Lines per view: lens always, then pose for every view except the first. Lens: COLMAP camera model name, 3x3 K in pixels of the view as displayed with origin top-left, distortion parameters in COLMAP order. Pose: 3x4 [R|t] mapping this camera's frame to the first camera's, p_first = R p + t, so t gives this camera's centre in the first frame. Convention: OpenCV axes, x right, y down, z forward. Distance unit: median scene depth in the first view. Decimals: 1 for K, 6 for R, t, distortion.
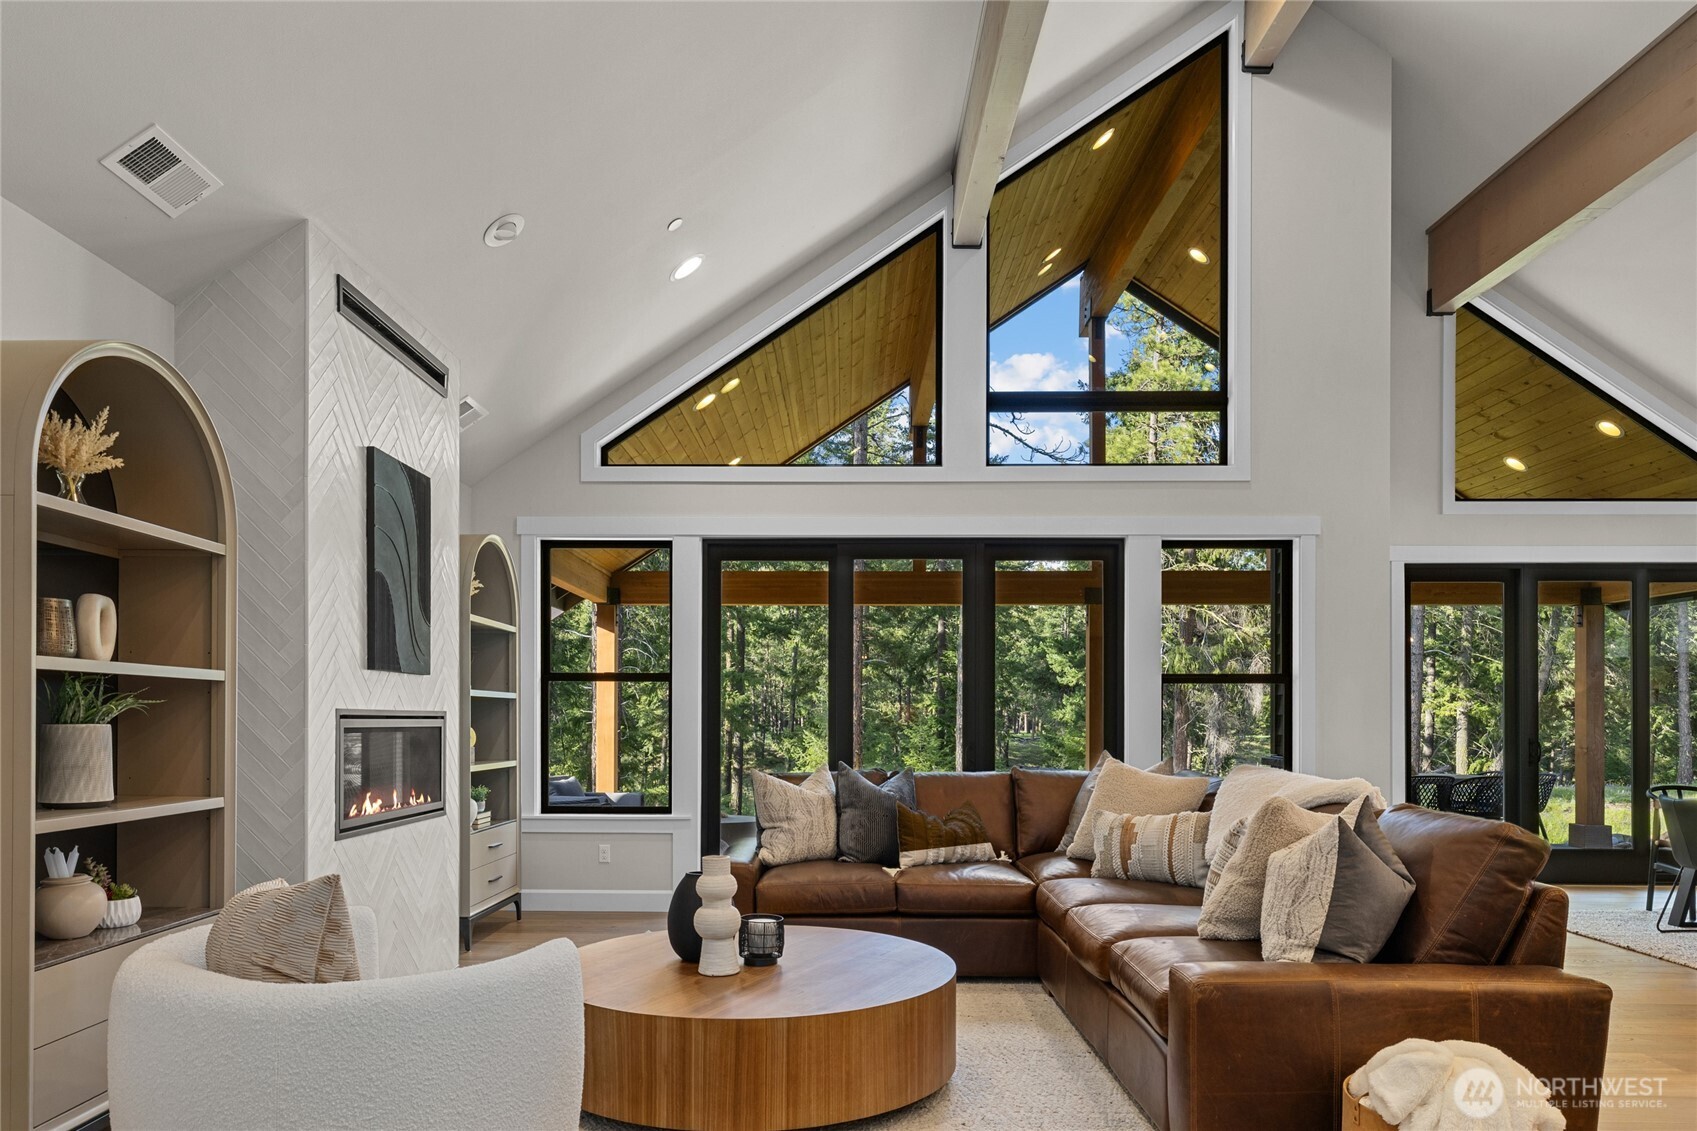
lens RADIAL K [[1090.6, 0, 832.3], [0, 1090.6, 719.8], [0, 0, 1]] dist [-0.009768, 0.016729]
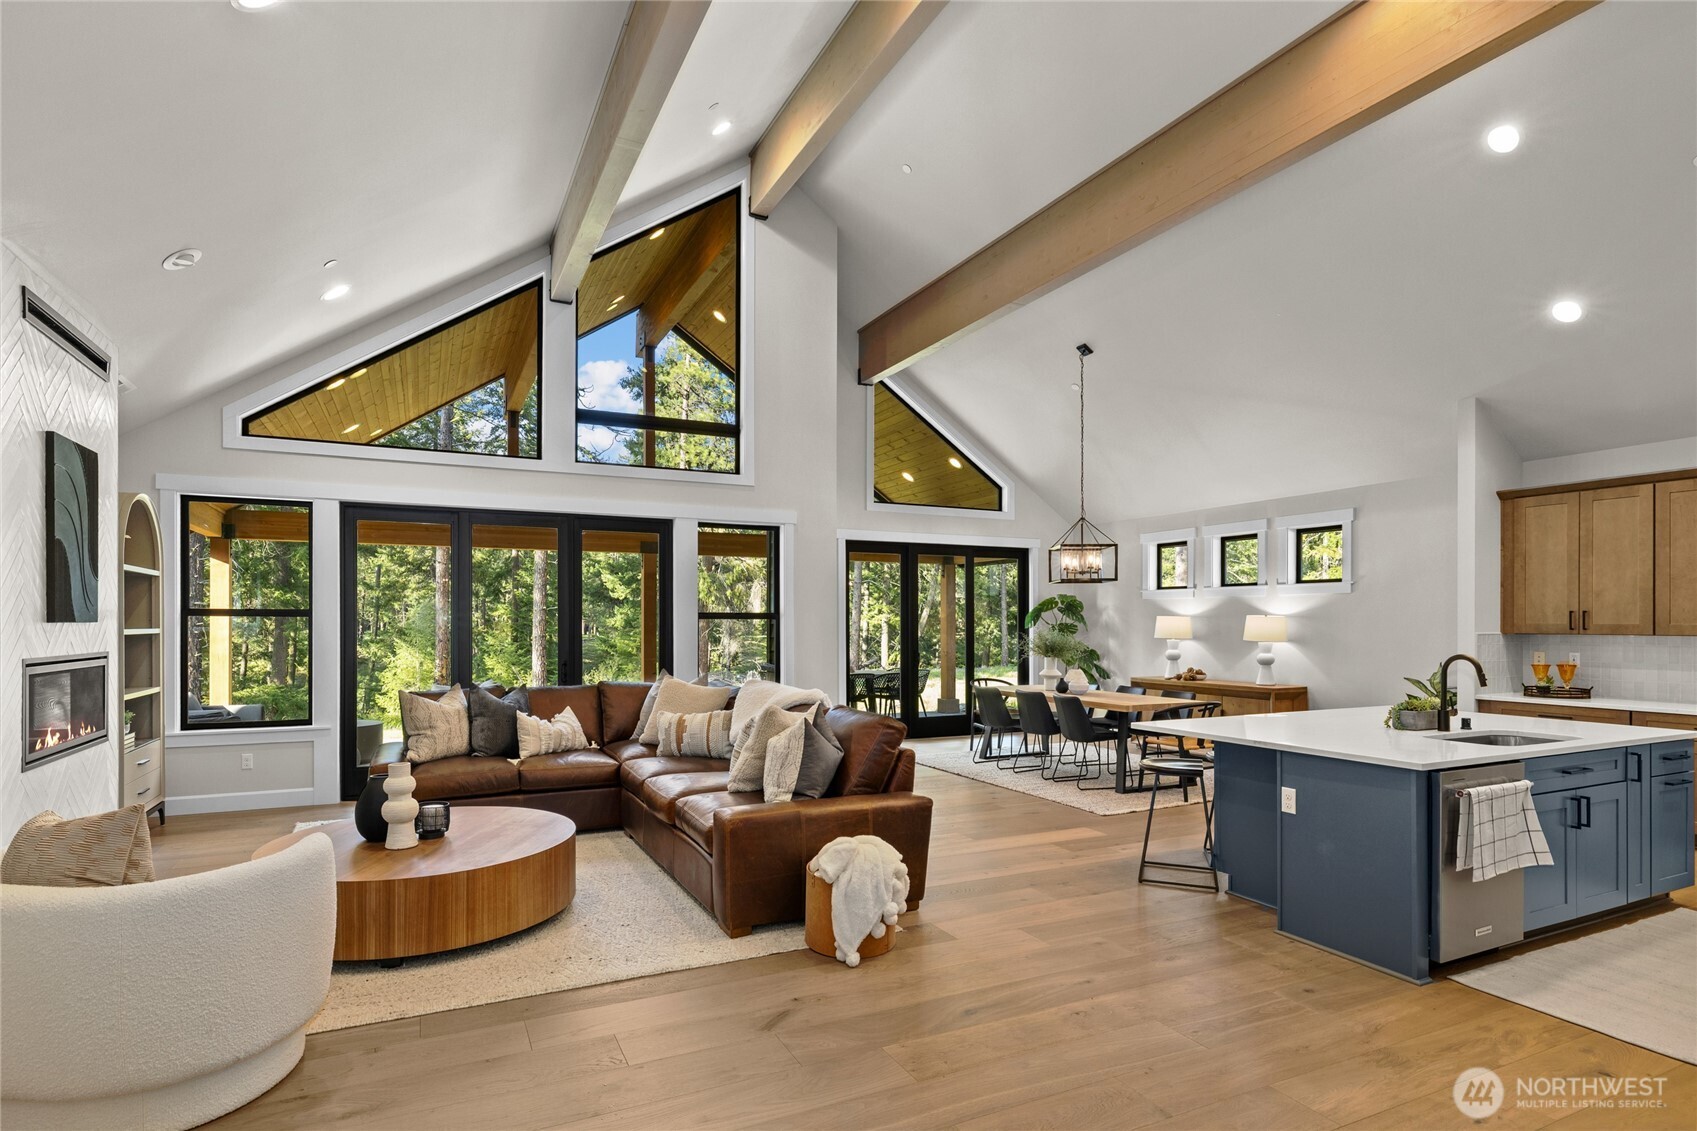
lens RADIAL K [[854.3, 0, 826.0], [0, 854.3, 624.9], [0, 0, 1]] dist [-0.005015, 0.004382]
pose [[0.898817, -0.001767, 0.438320, -0.052677], [0.001005, 0.999998, 0.001970, -0.030056], [-0.438323, -0.001331, 0.898817, -0.123351]]
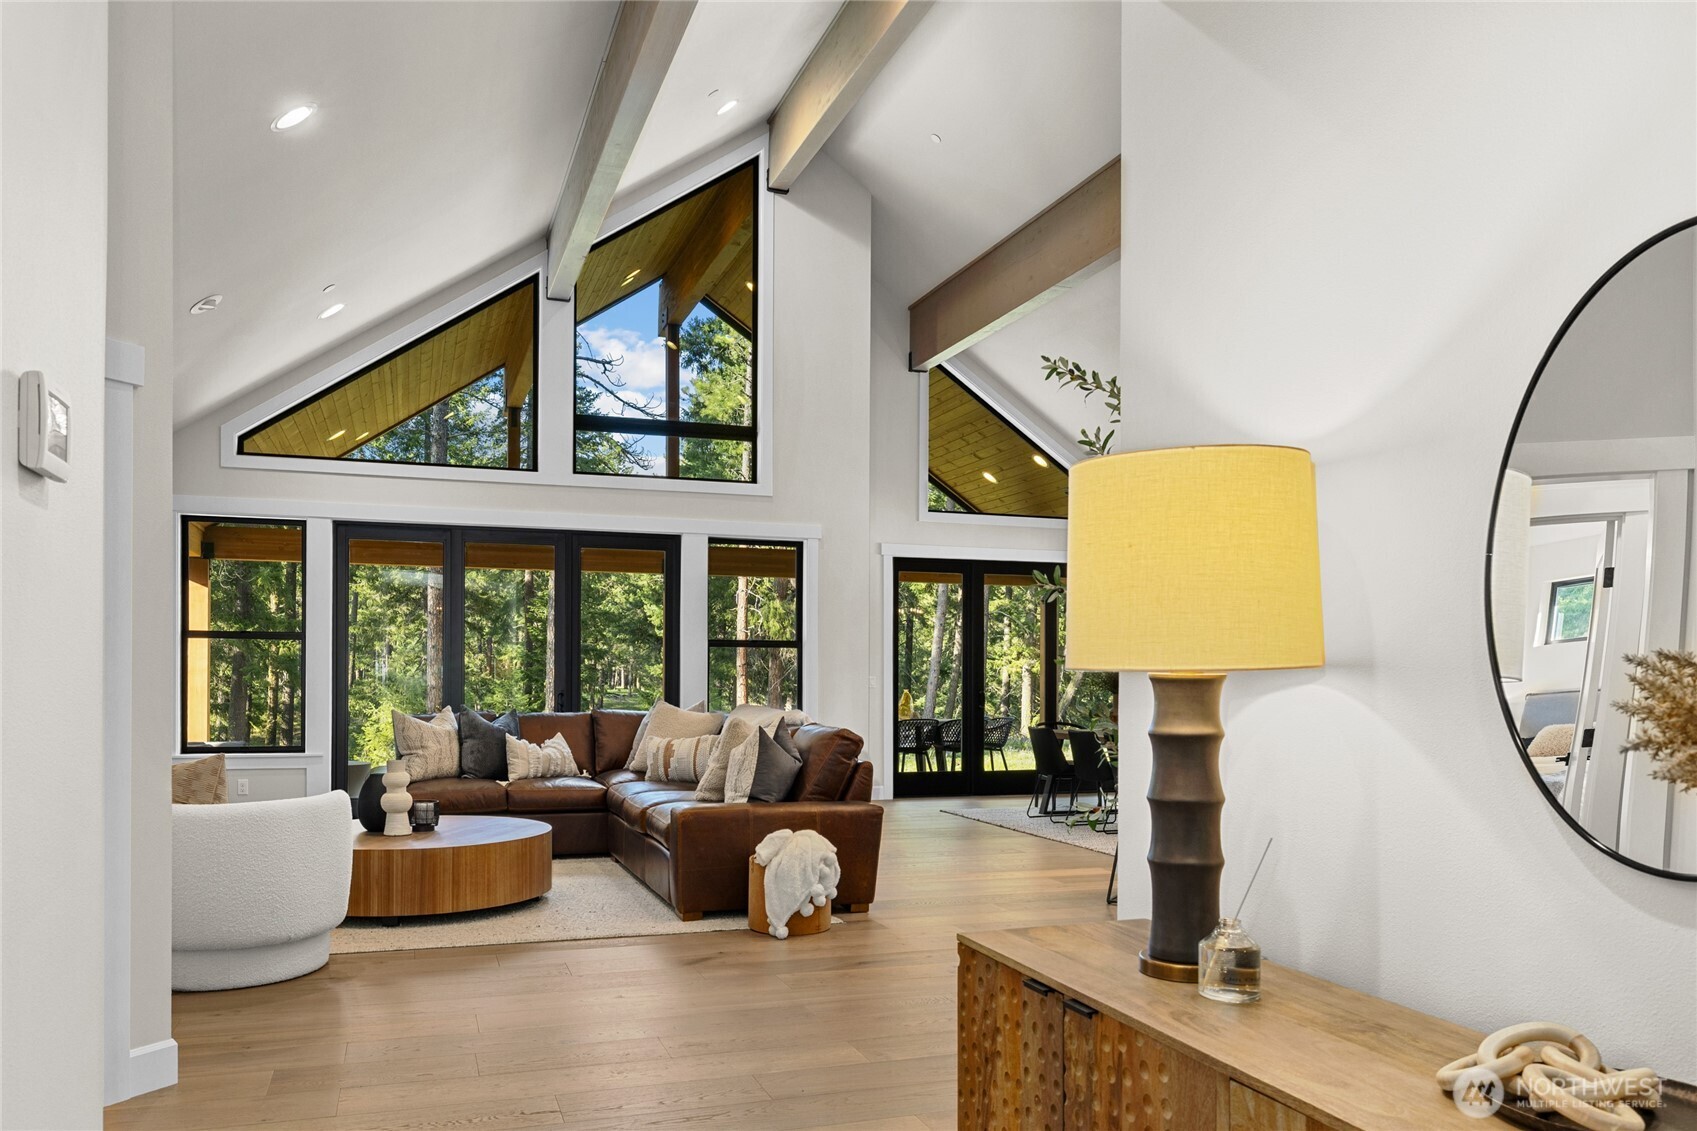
lens RADIAL K [[1221.3, 0, 827.3], [0, 1221.3, 699.5], [0, 0, 1]] dist [-0.012815, 0.000018]
pose [[0.942228, -0.002015, 0.334967, -0.060891], [-0.004943, 0.999789, 0.019918, 0.000199], [-0.334937, -0.020423, 0.942019, -0.475375]]
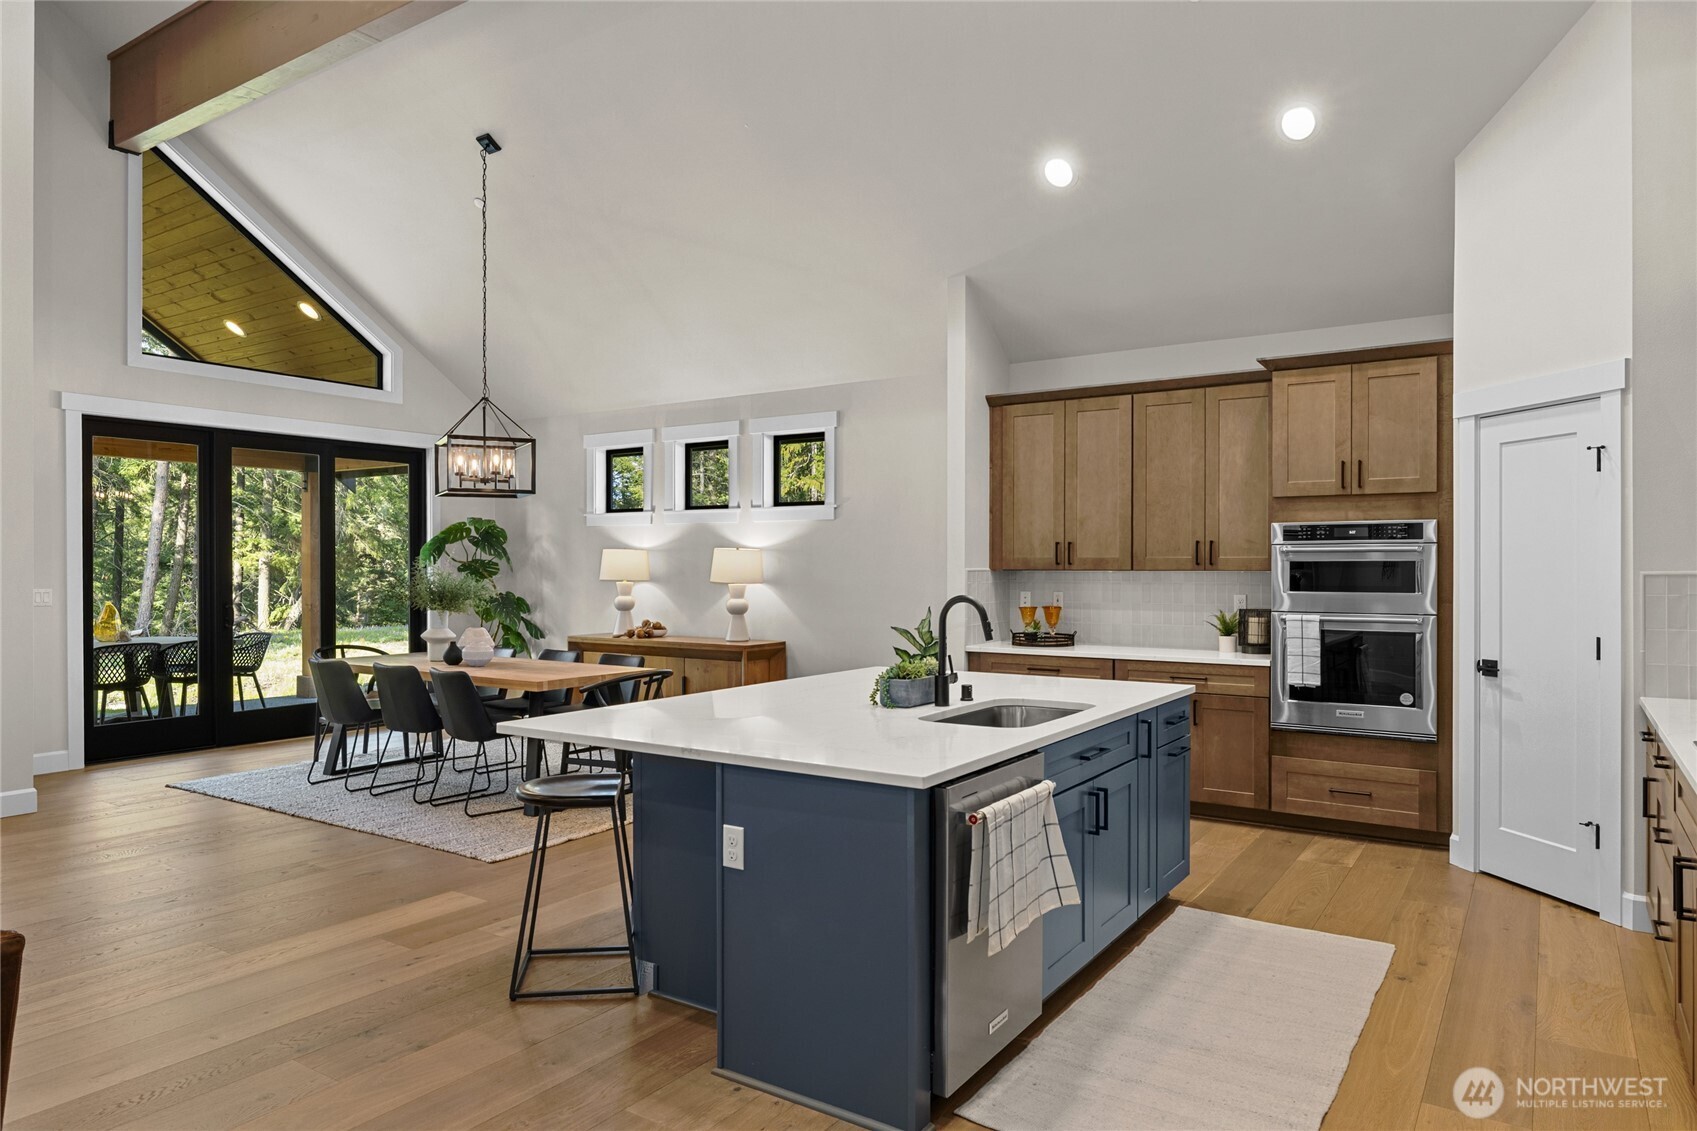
lens RADIAL K [[1090.6, 0, 794.1], [0, 1090.6, 563.0], [0, 0, 1]] dist [-0.009768, 0.016729]
pose [[0.571906, 0.000465, 0.820319, 0.151362], [0.001973, 0.999996, -0.001943, -0.021238], [-0.820317, 0.002729, 0.571903, -0.003151]]
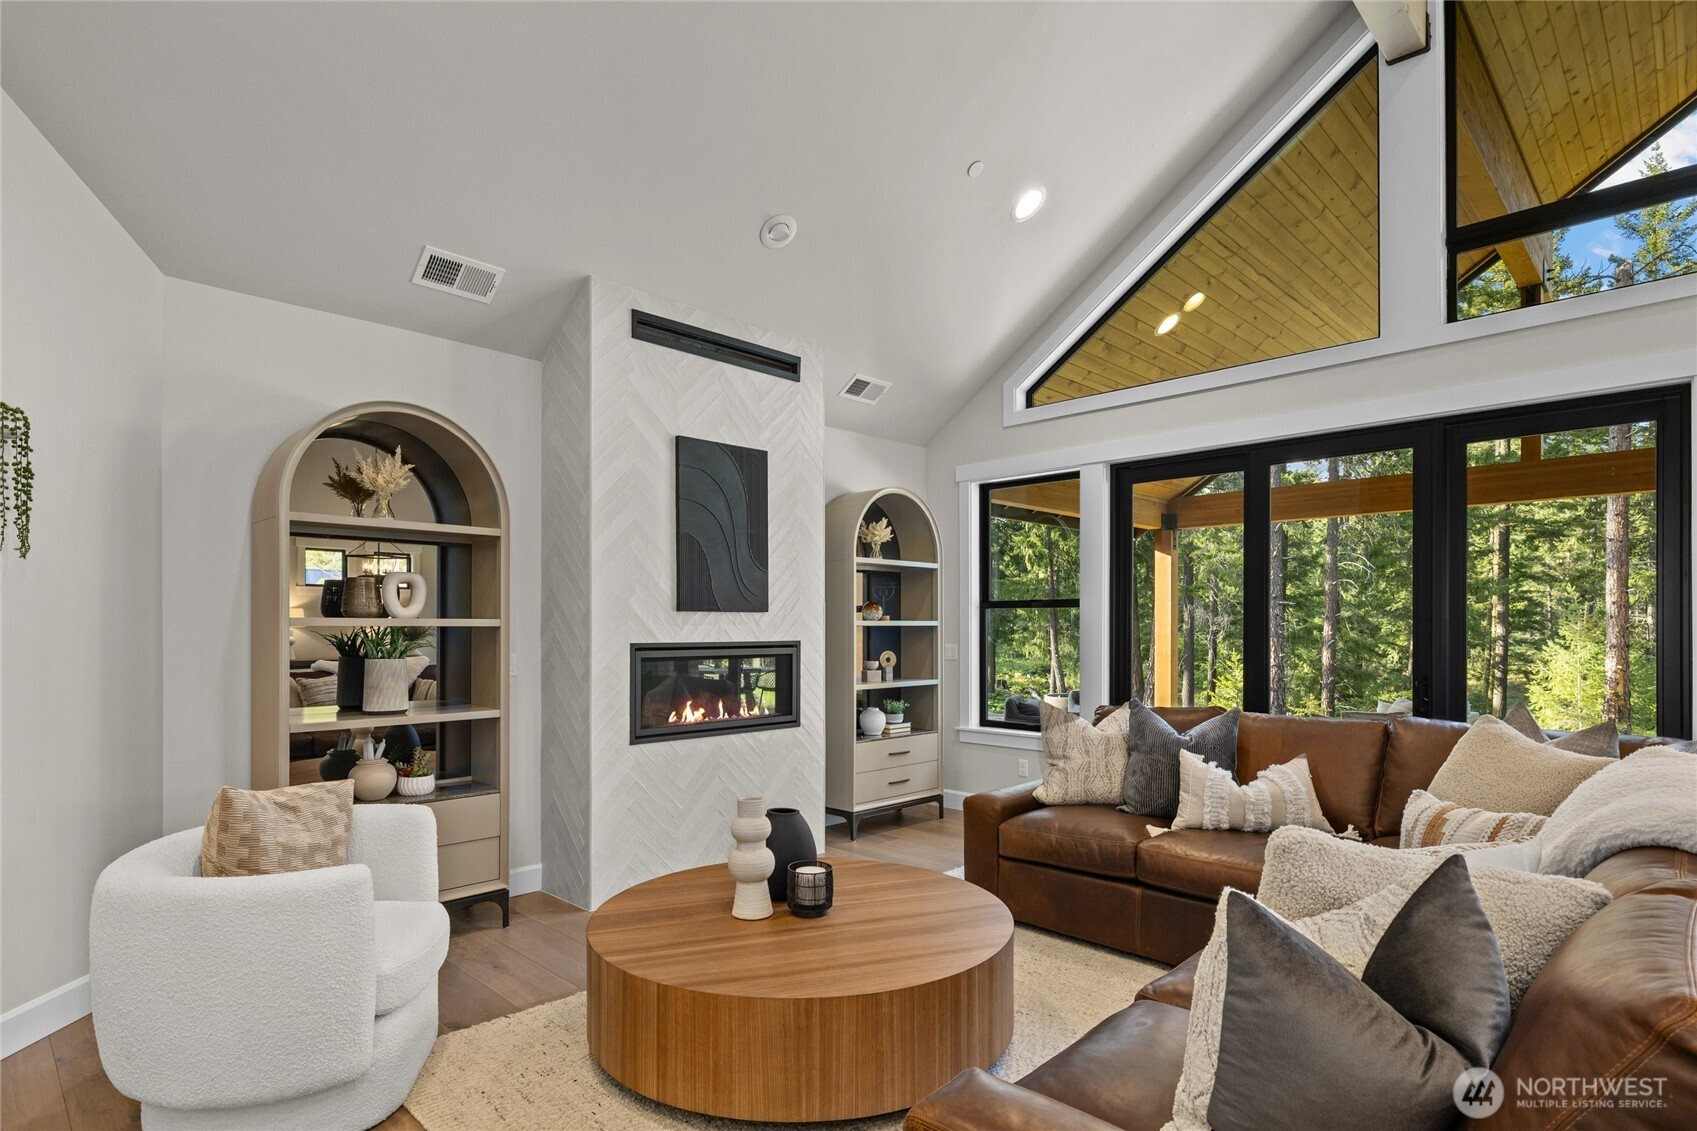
lens RADIAL K [[883.0, 0, 844.9], [0, 883.0, 624.7], [0, 0, 1]] dist [-0.004206, -0.001447]
pose [[0.719851, -0.003076, -0.694121, 0.291729], [0.001556, 0.999995, -0.002819, -0.017898], [0.694126, 0.000949, 0.719852, 0.265533]]
